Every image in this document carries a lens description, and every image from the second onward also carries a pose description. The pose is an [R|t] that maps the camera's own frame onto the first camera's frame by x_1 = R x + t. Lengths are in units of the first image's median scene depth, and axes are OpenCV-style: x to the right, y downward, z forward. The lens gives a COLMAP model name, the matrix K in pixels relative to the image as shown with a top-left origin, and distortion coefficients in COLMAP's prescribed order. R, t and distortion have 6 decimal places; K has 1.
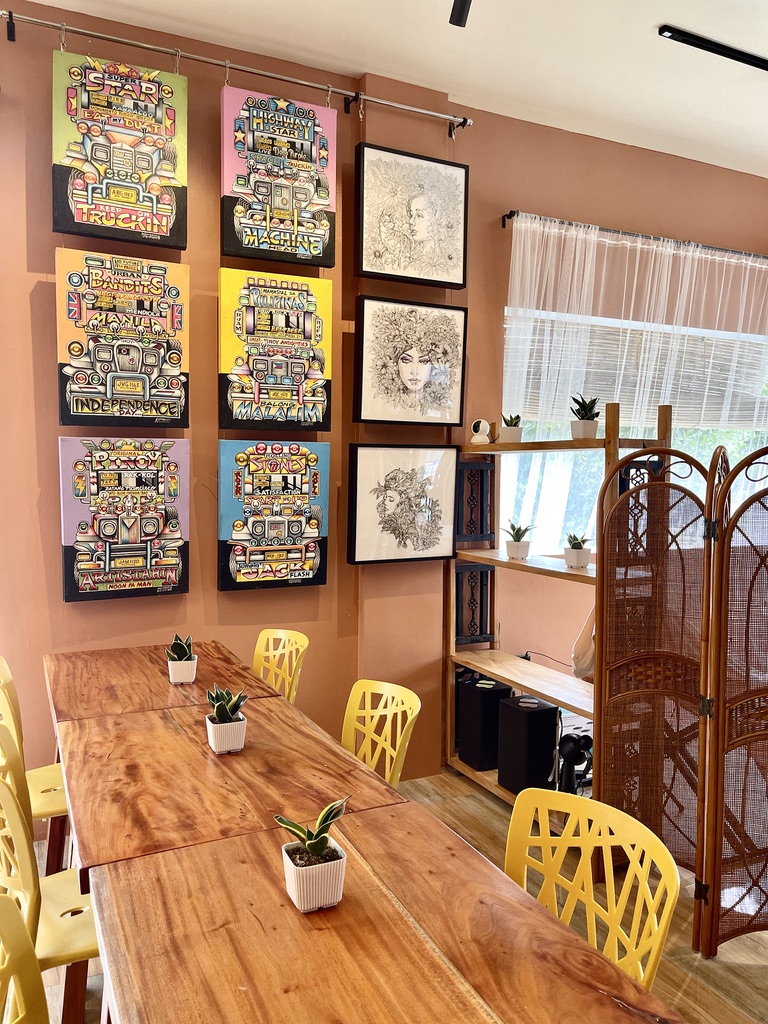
lens RADIAL K [[785.0, 0, 380.8], [0, 785.0, 527.5], [0, 0, 1]] dist [0.040244, -0.056744]
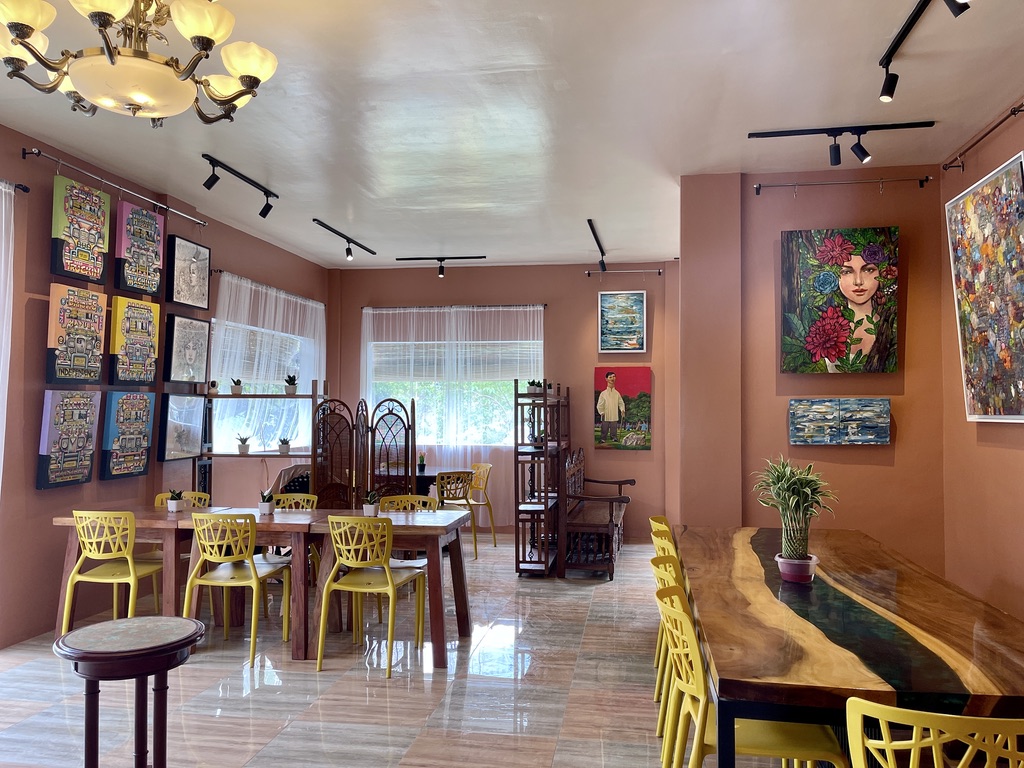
lens RADIAL K [[785.0, 0, 504.0], [0, 785.0, 384.2], [0, 0, 1]] dist [0.040244, -0.056744]
pose [[0.589875, 0.018480, 0.807283, -1.088726], [0.058869, 0.996094, -0.065818, 0.037905], [-0.805346, 0.086348, 0.586483, -0.714366]]
